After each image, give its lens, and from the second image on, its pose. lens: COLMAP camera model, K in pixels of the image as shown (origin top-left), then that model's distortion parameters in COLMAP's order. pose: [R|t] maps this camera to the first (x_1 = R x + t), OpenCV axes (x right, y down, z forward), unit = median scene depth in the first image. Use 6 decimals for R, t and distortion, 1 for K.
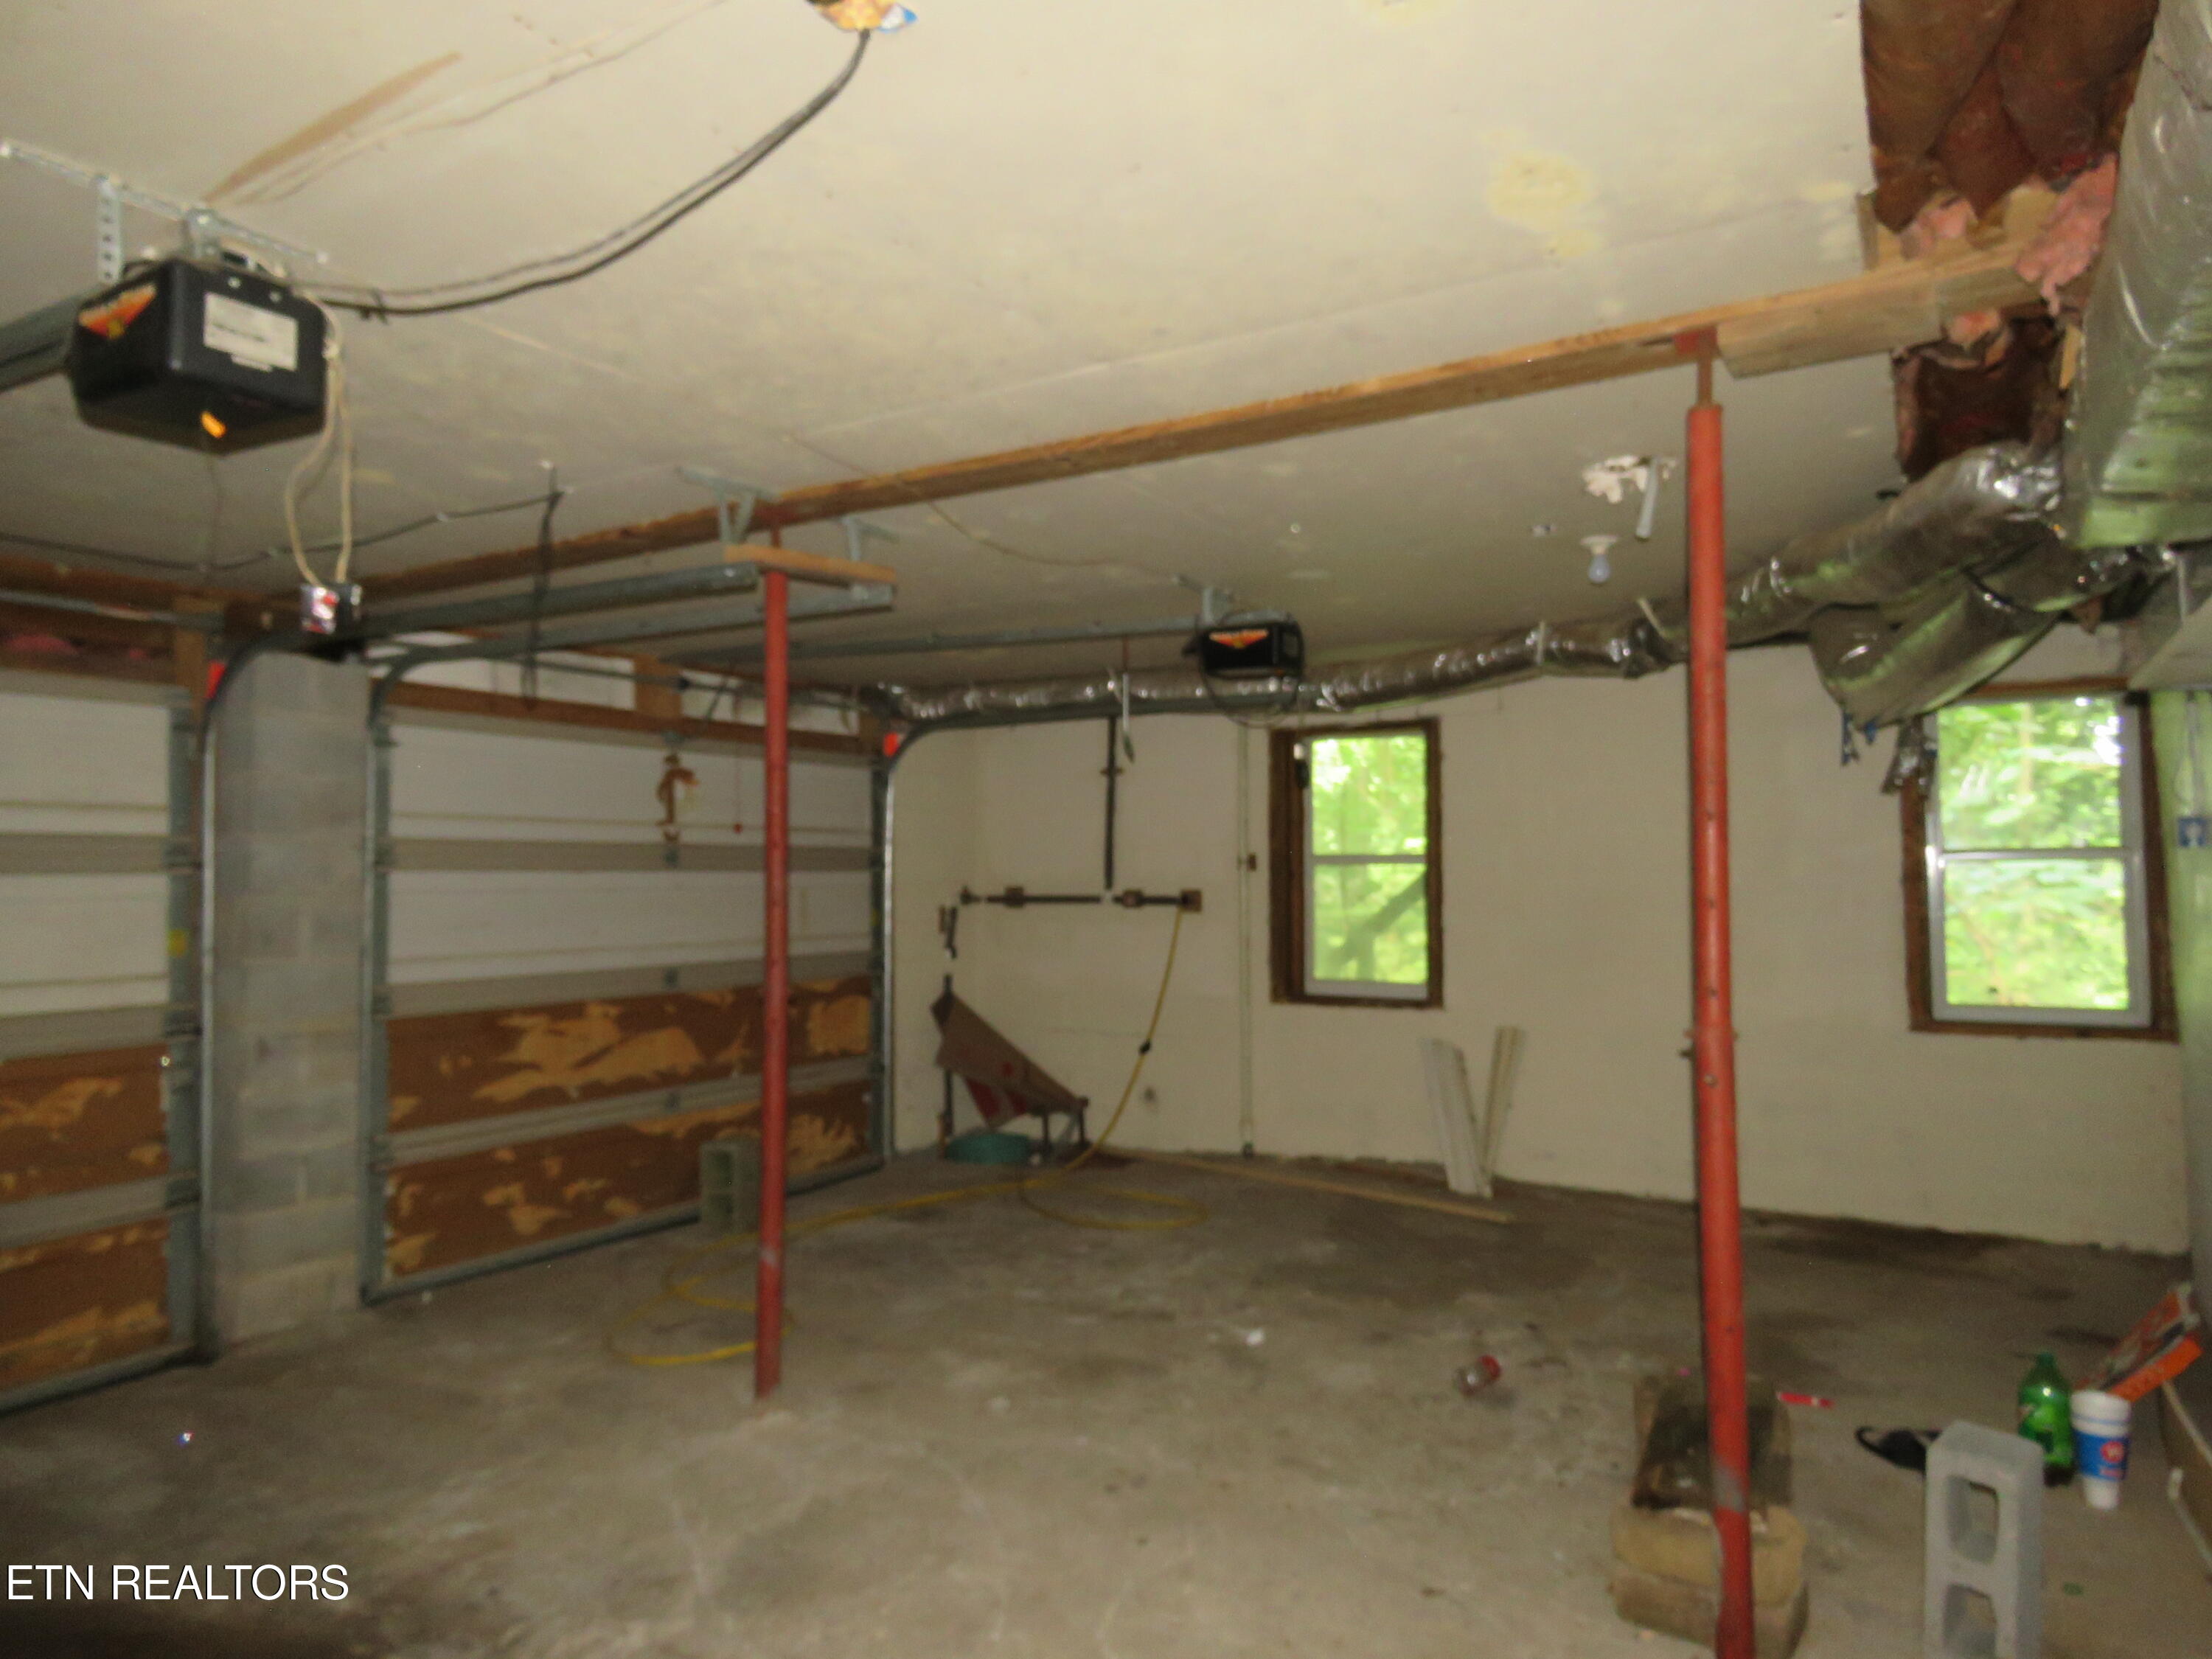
lens RADIAL K [[1410.0, 0, 1103.7], [0, 1410.0, 832.5], [0, 0, 1]] dist [-0.003101, -0.003992]
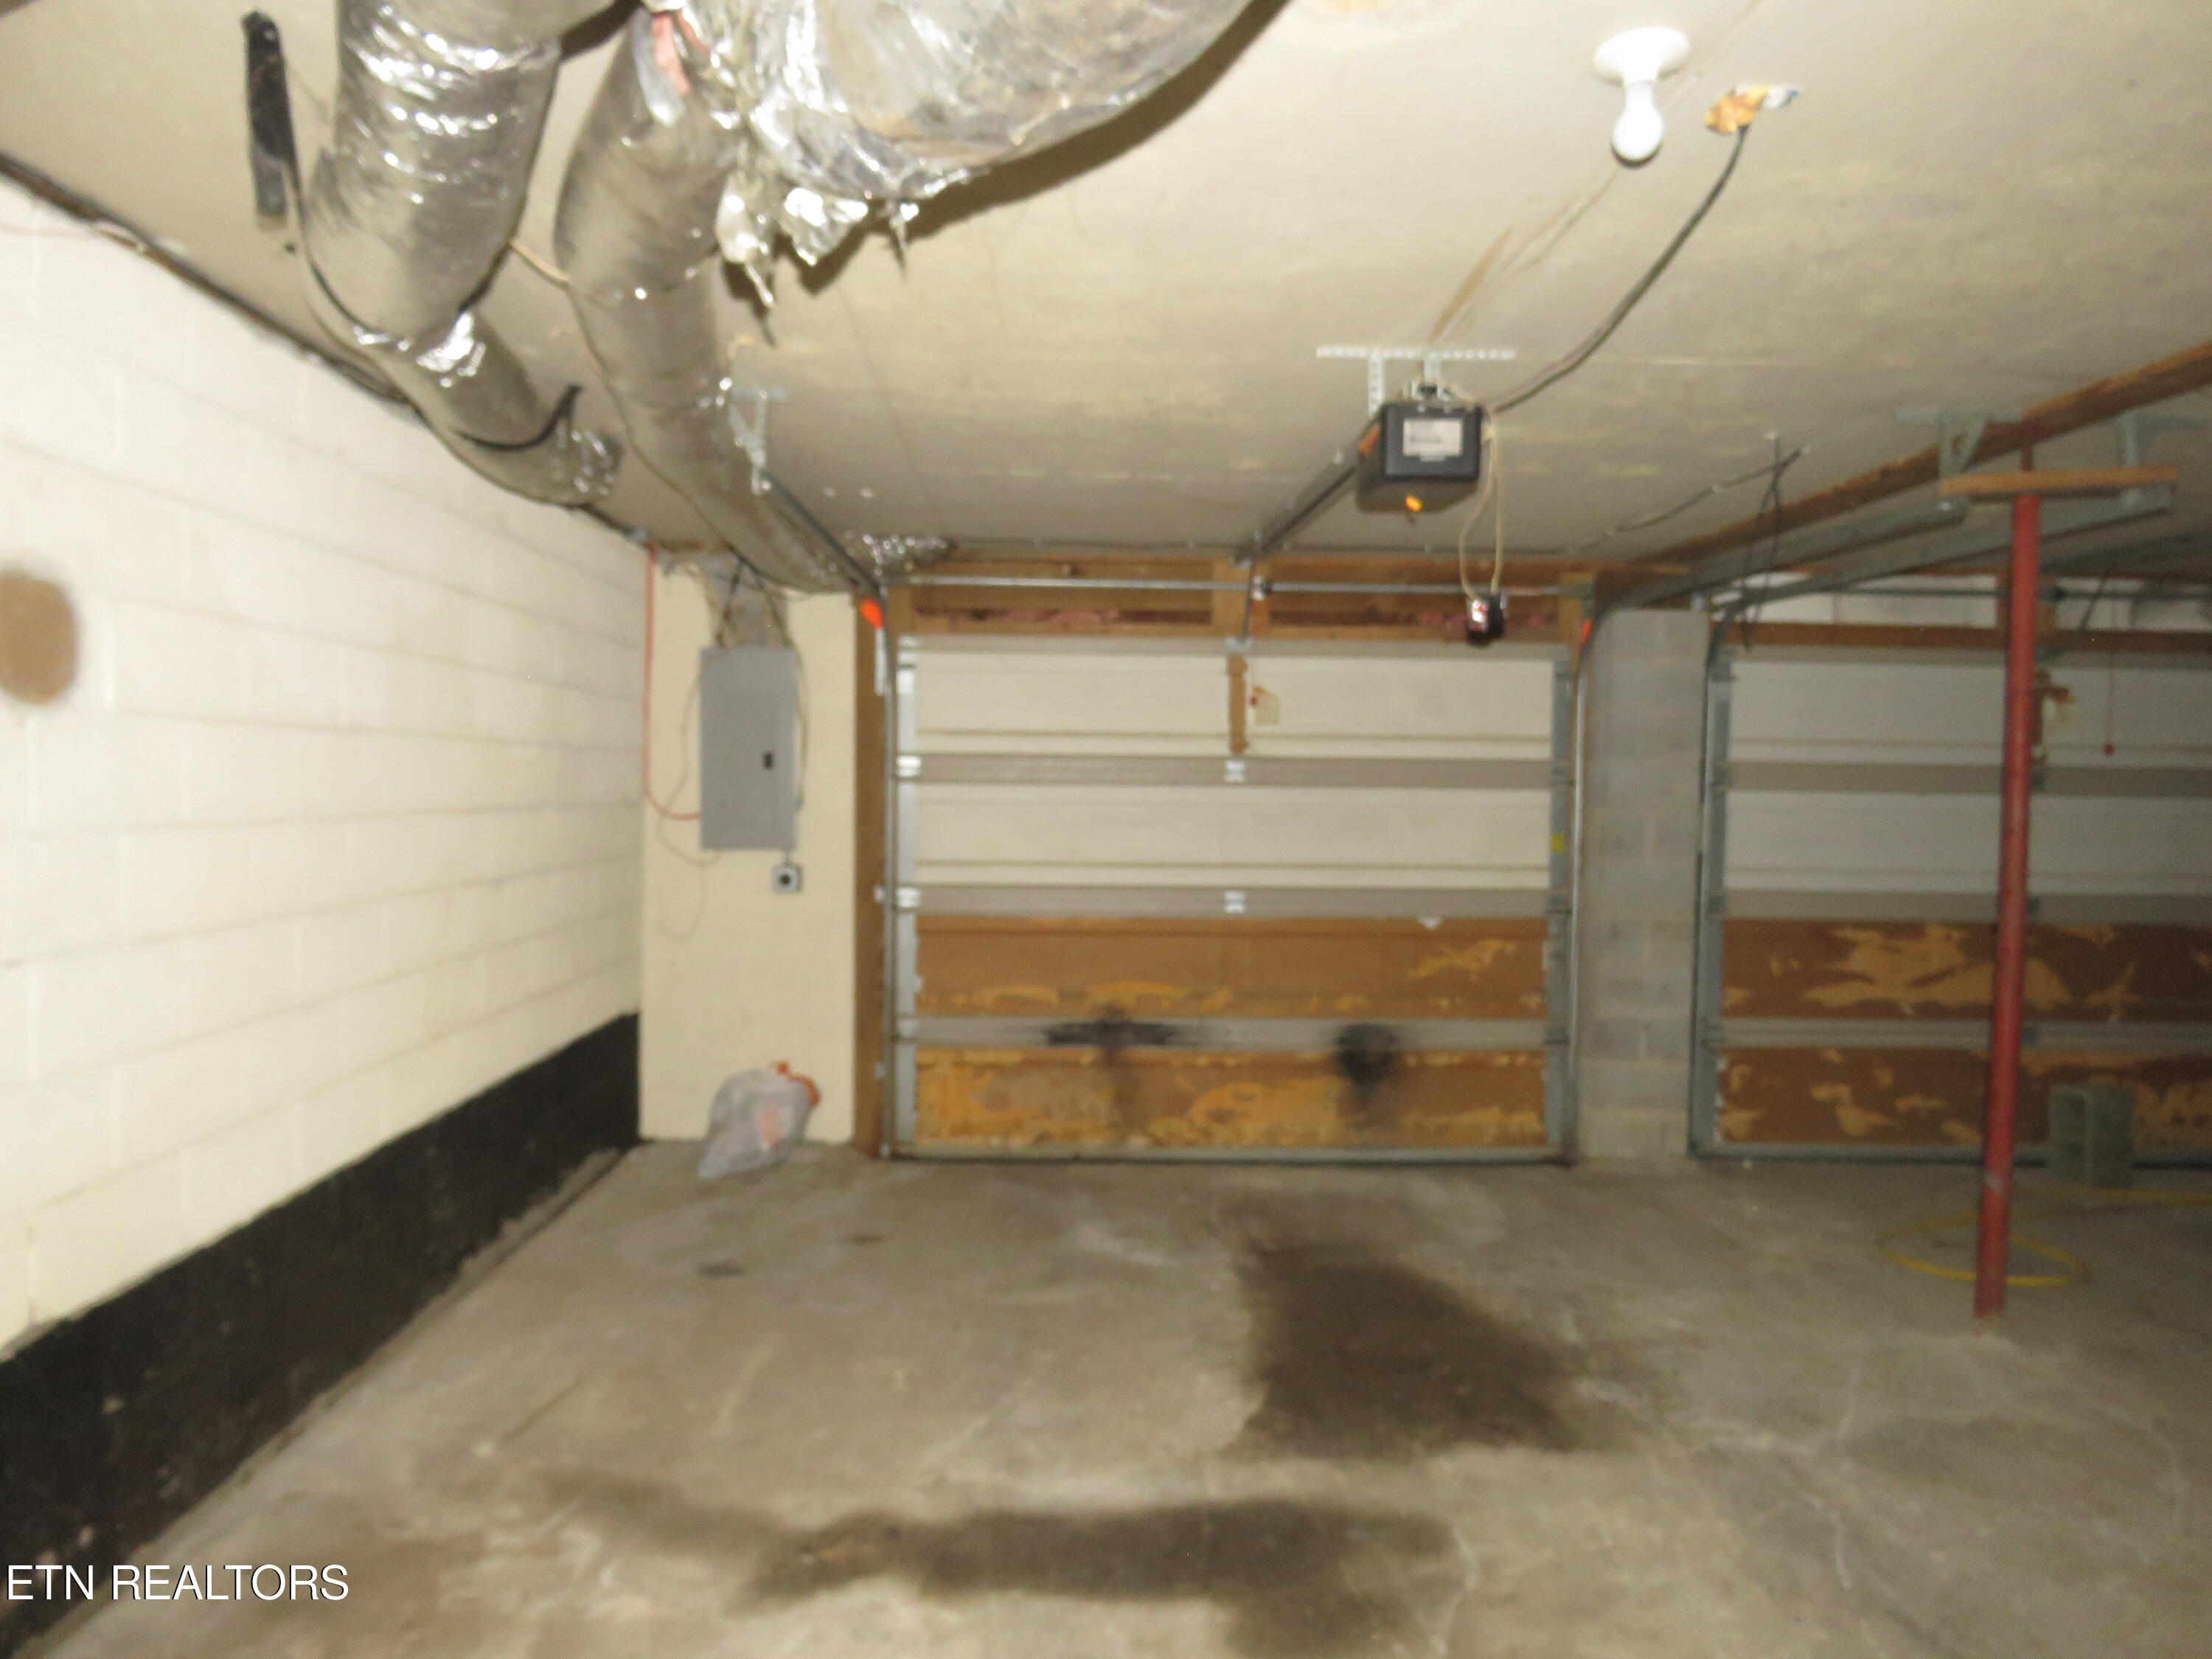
lens RADIAL K [[1410.0, 0, 1103.7], [0, 1410.0, 832.5], [0, 0, 1]] dist [-0.003101, -0.003992]
pose [[0.547170, 0.043388, -0.835896, 0.195033], [0.007333, 0.998369, 0.056622, -0.007859], [0.836989, -0.037112, 0.545959, -0.056387]]
